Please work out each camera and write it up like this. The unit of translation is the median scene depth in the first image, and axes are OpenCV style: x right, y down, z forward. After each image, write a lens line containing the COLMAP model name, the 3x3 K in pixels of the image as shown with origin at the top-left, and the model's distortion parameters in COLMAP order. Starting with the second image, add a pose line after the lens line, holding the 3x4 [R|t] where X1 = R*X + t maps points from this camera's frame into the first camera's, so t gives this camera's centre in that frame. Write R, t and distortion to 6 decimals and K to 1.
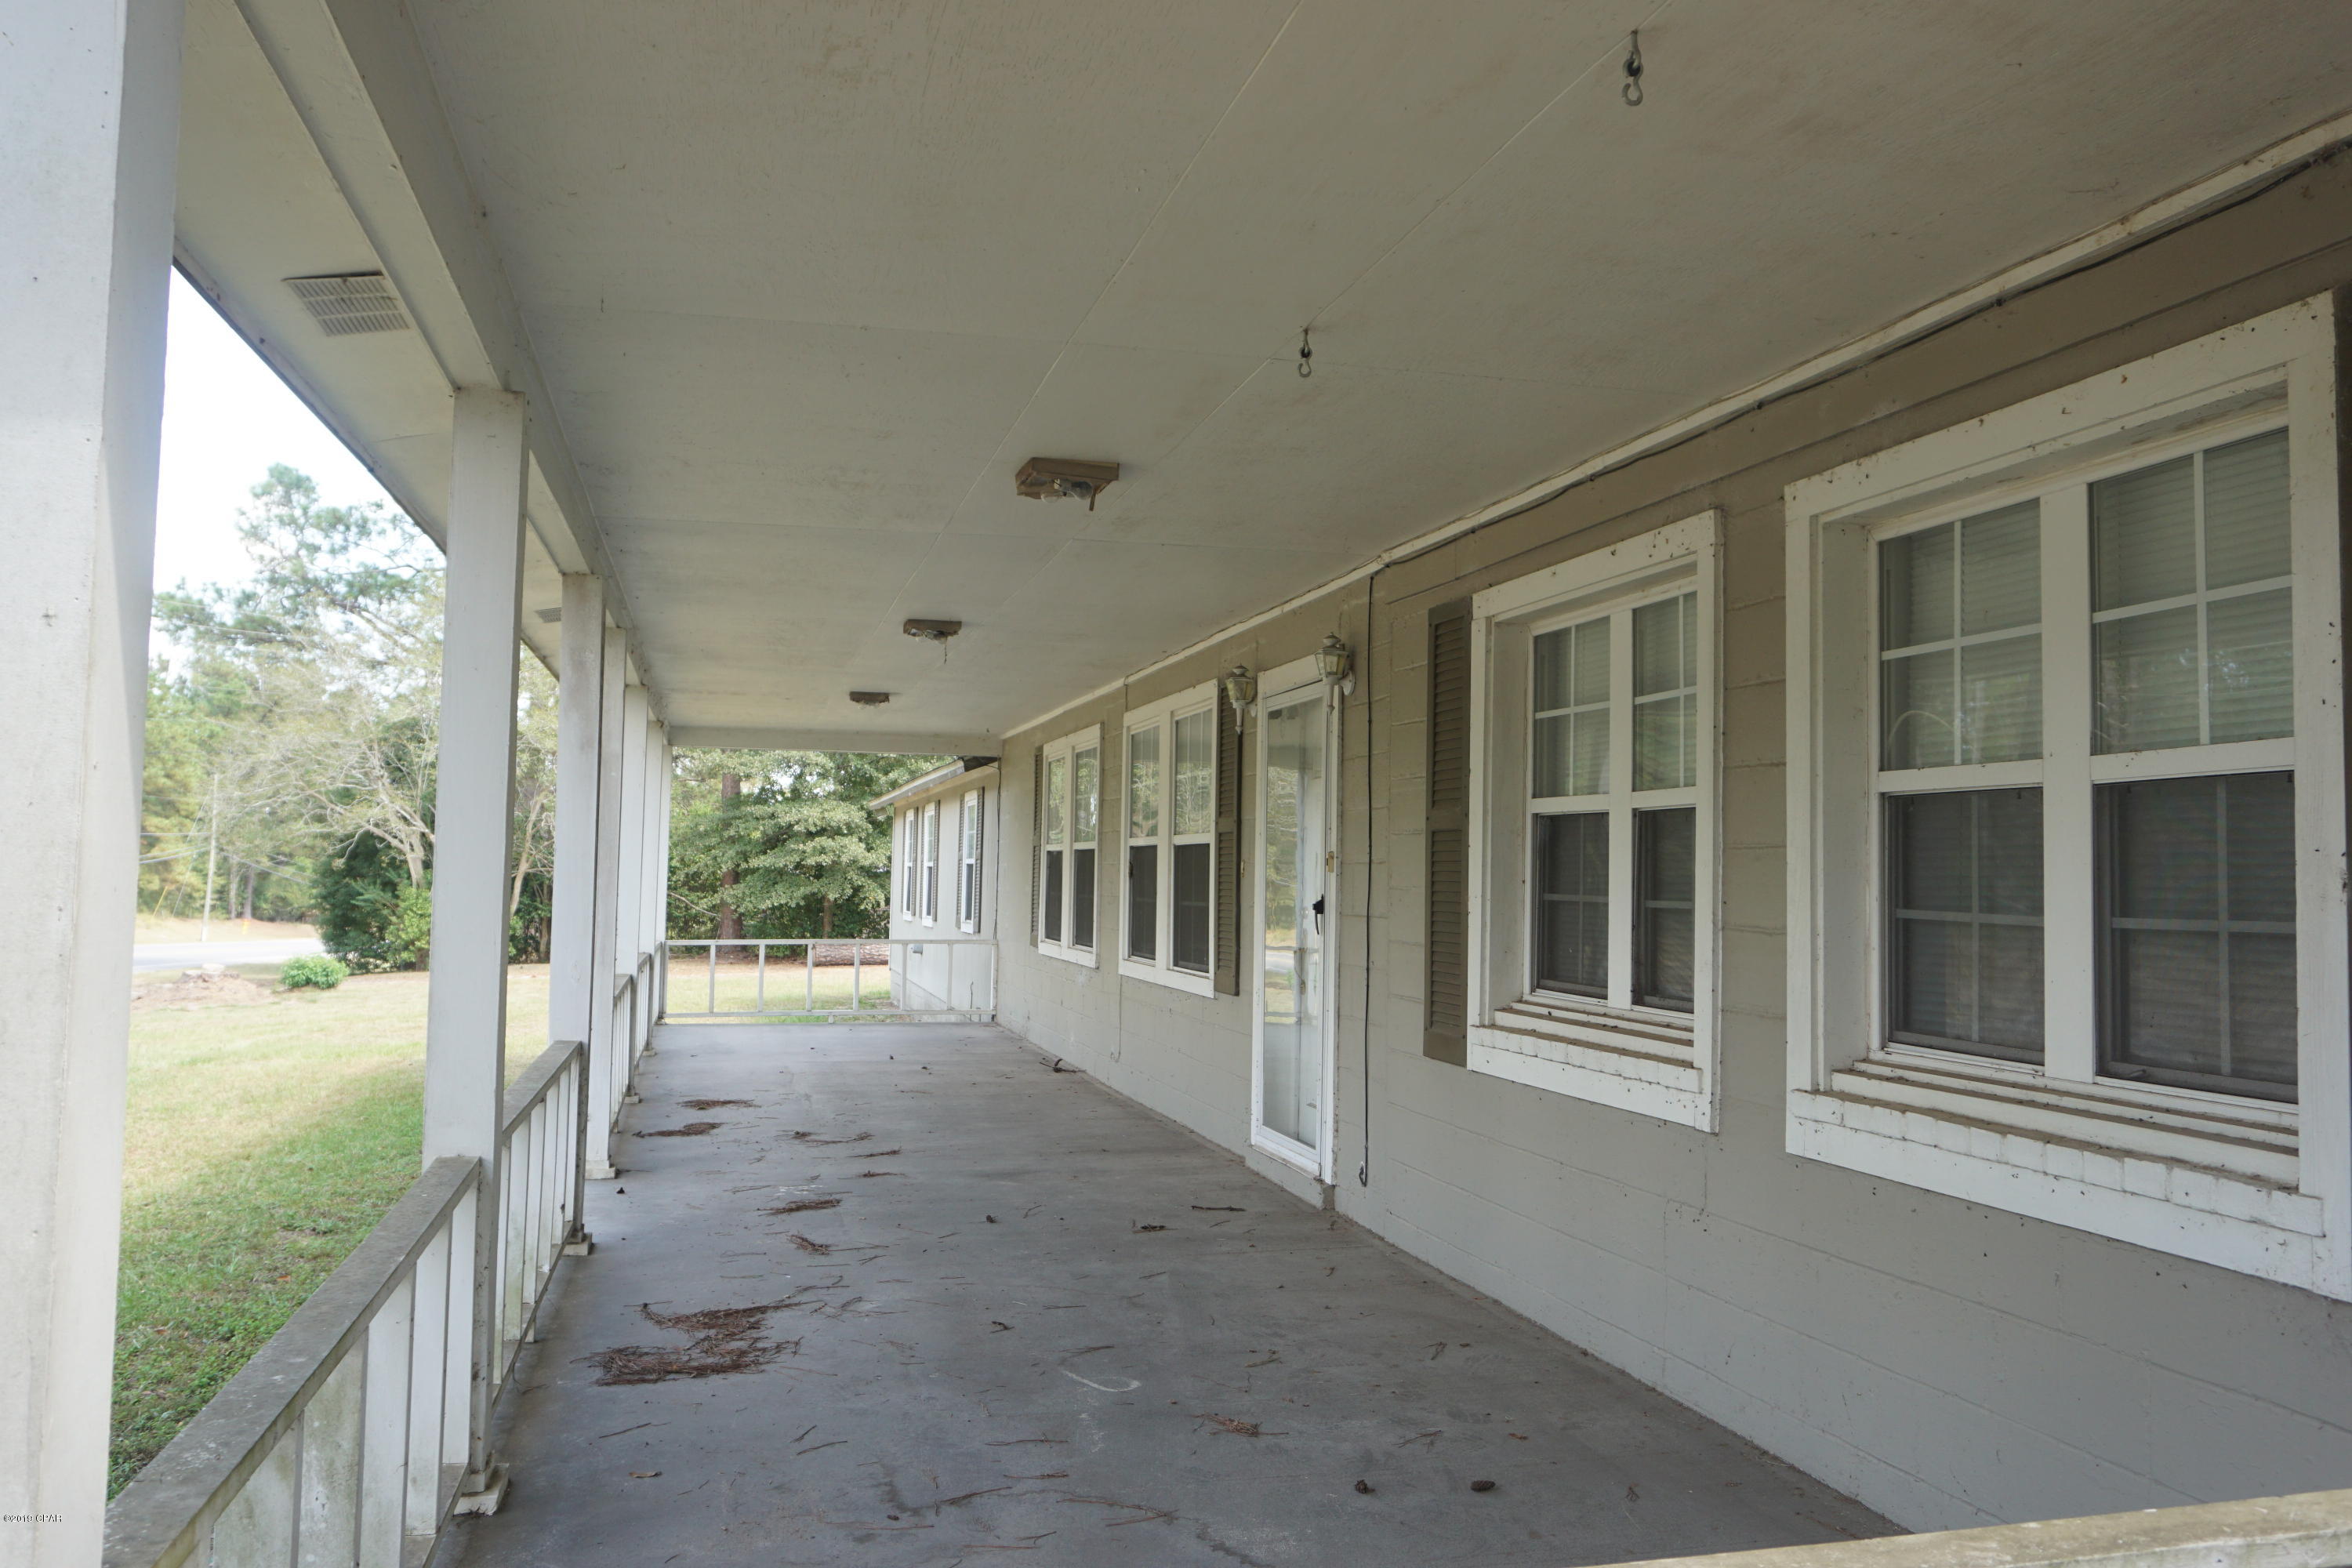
lens RADIAL K [[1766.4, 0, 1174.6], [0, 1766.4, 779.4], [0, 0, 1]] dist [-0.040972, 0.030847]
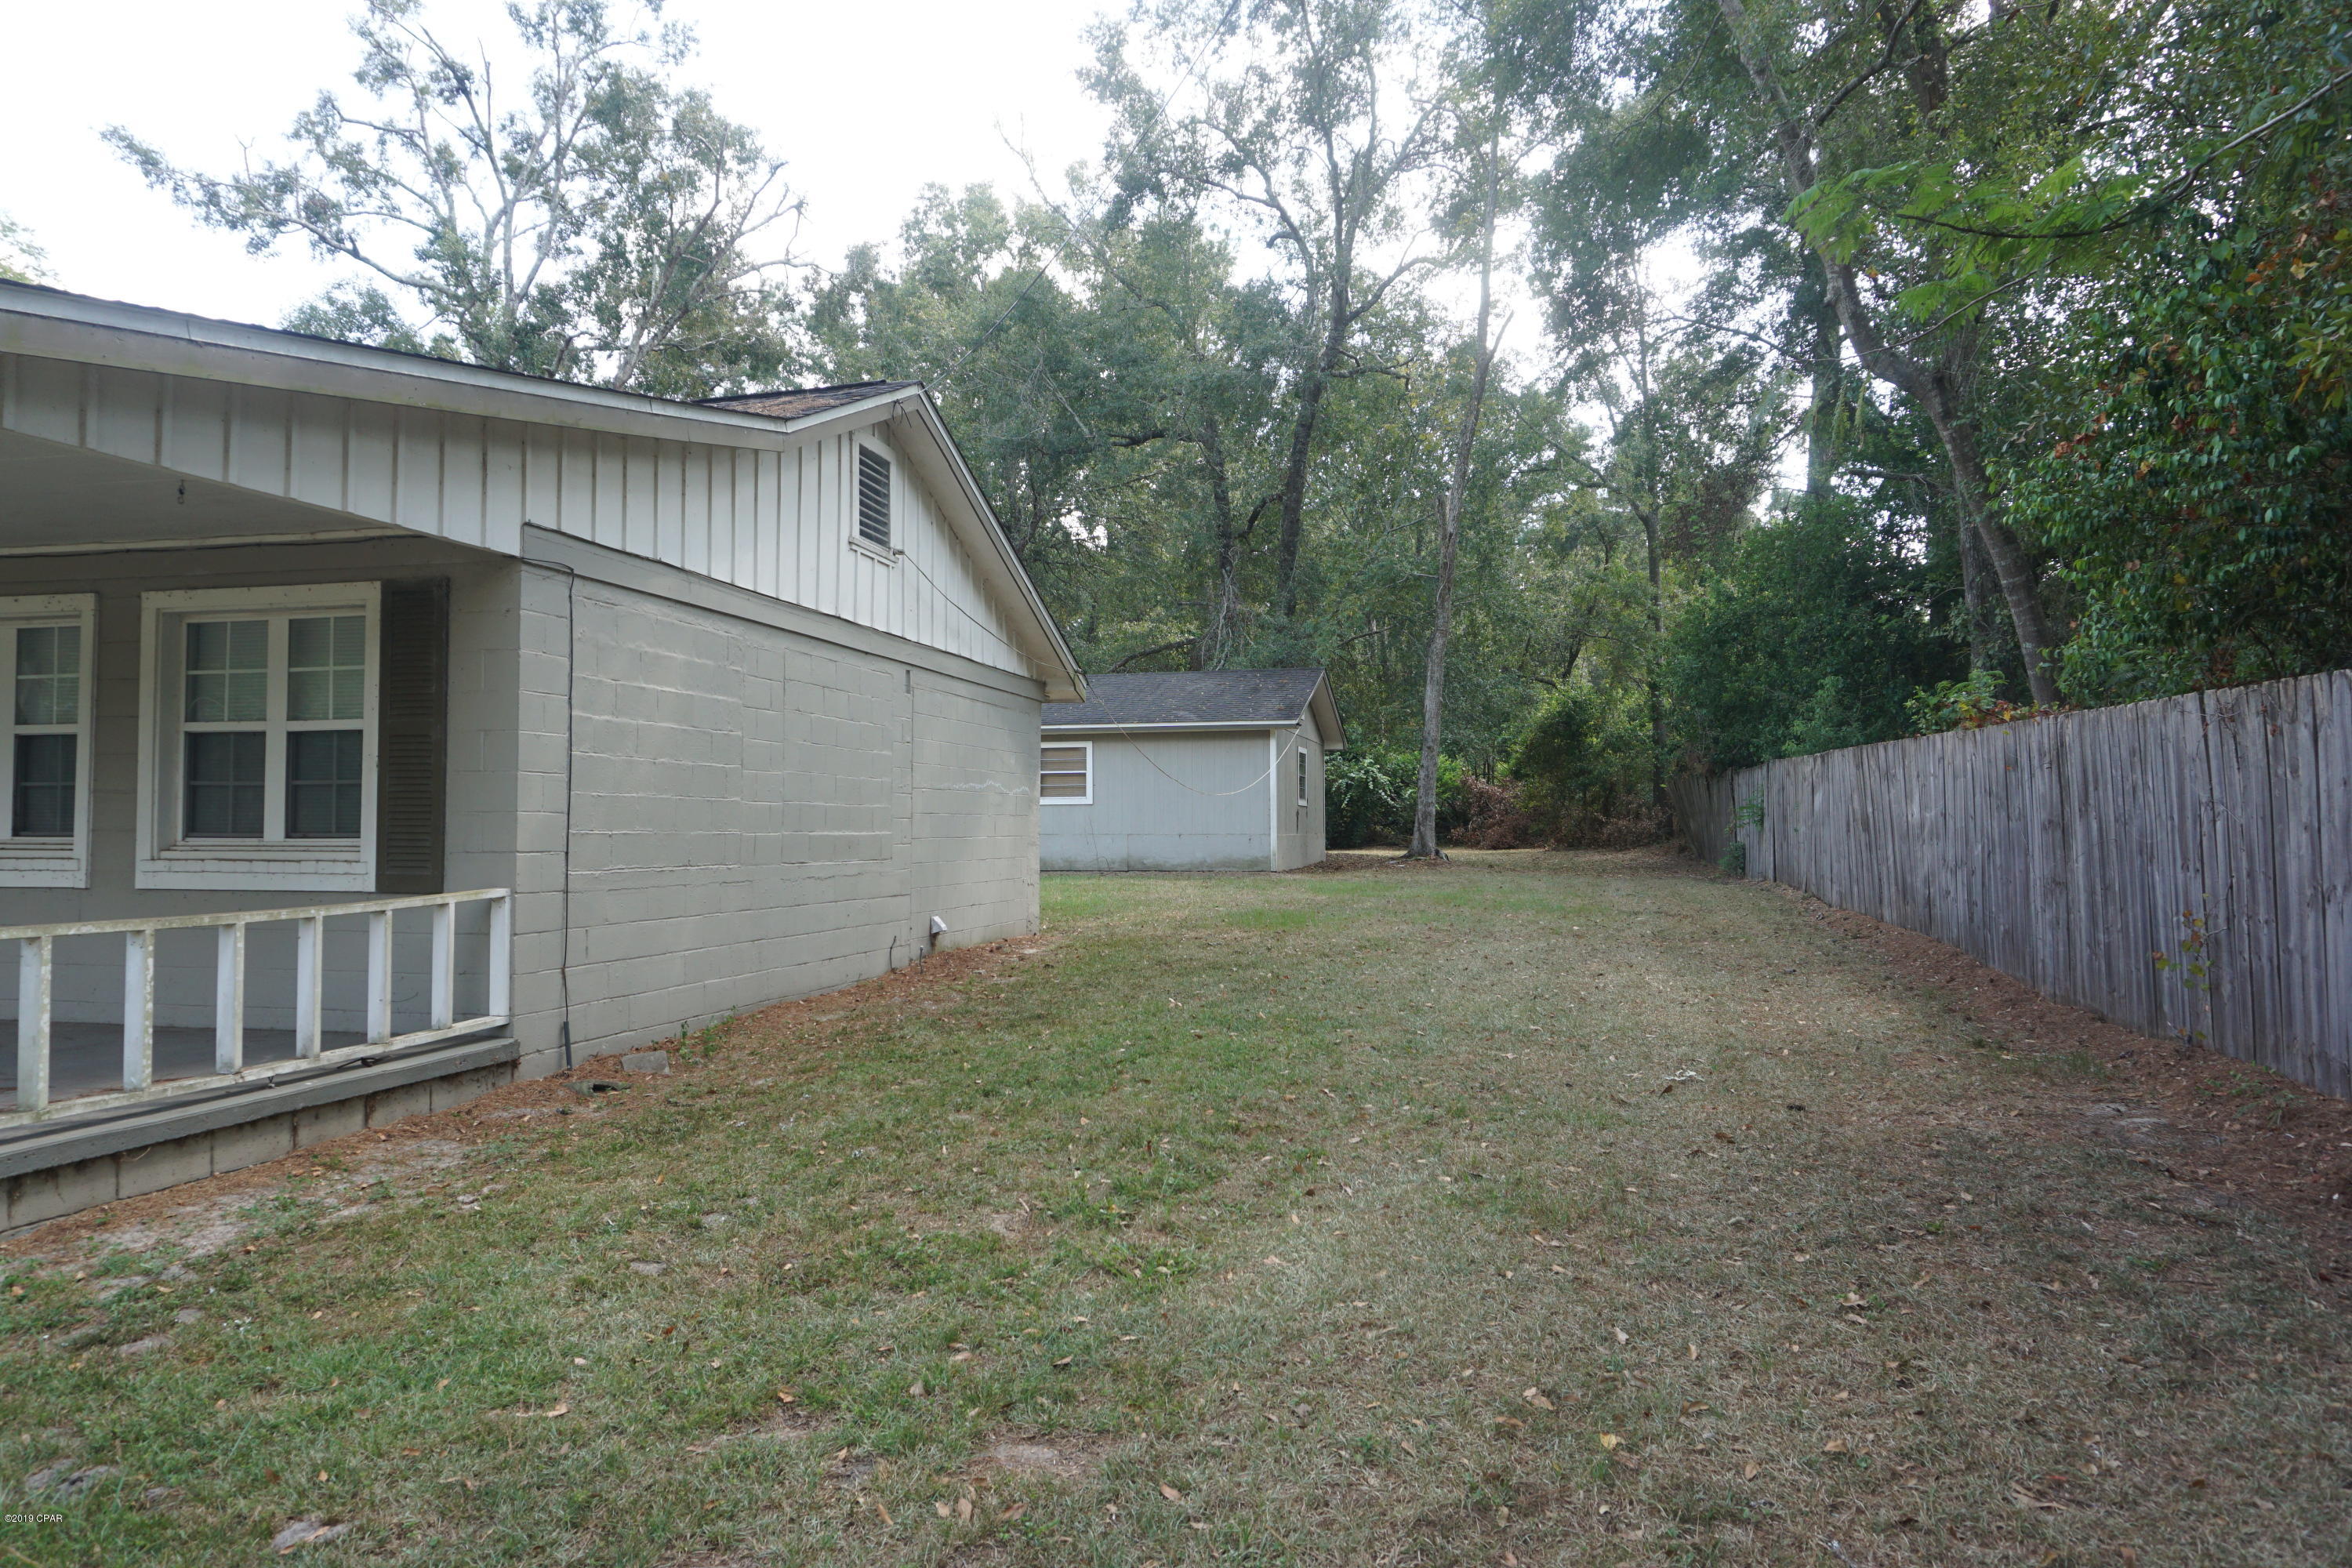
lens RADIAL K [[1545.8, 0, 1176.0], [0, 1545.8, 784.0], [0, 0, 1]] dist [-0.071729, 0.049395]
pose [[0.443709, 0.015509, 0.896036, -0.798257], [-0.042050, 0.999109, 0.003530, 0.014432], [-0.895184, -0.039245, 0.443966, -1.053726]]
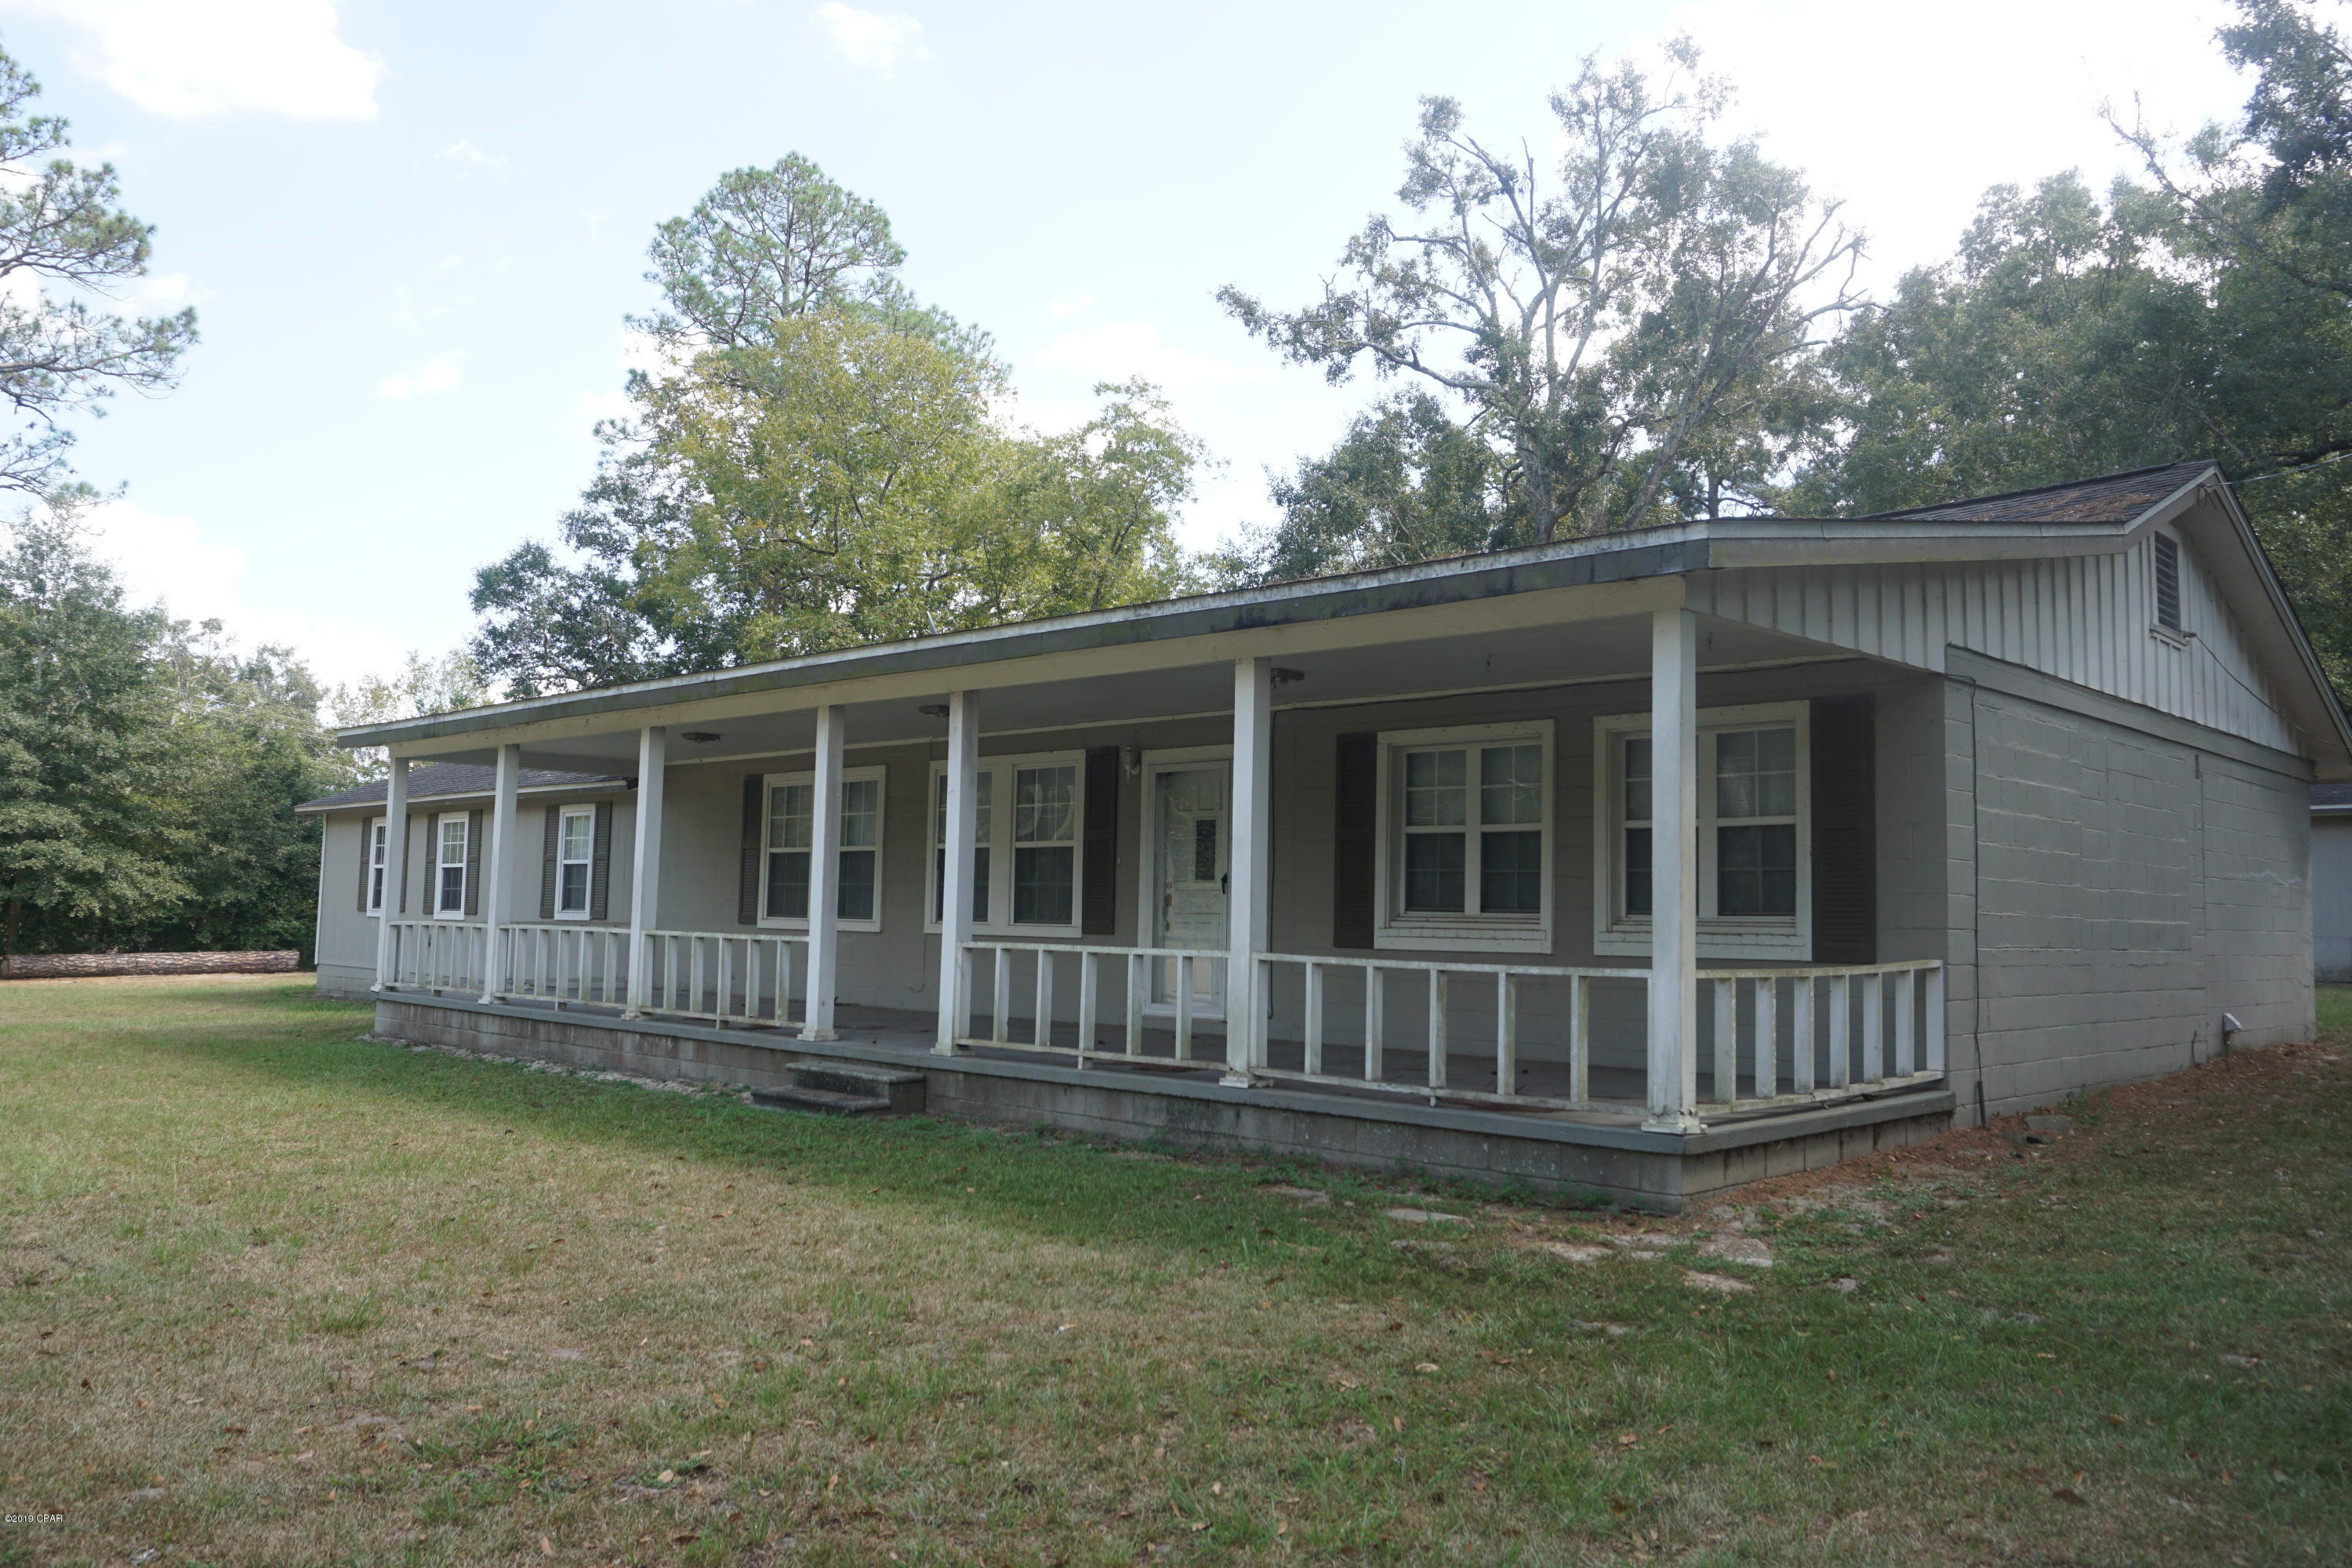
lens RADIAL K [[1766.4, 0, 1174.6], [0, 1766.4, 779.4], [0, 0, 1]] dist [-0.040972, 0.030847]
pose [[0.853056, 0.047221, 0.519678, -1.691093], [-0.036162, 0.998852, -0.031401, 0.044268], [-0.520565, 0.007994, 0.853785, -1.053129]]
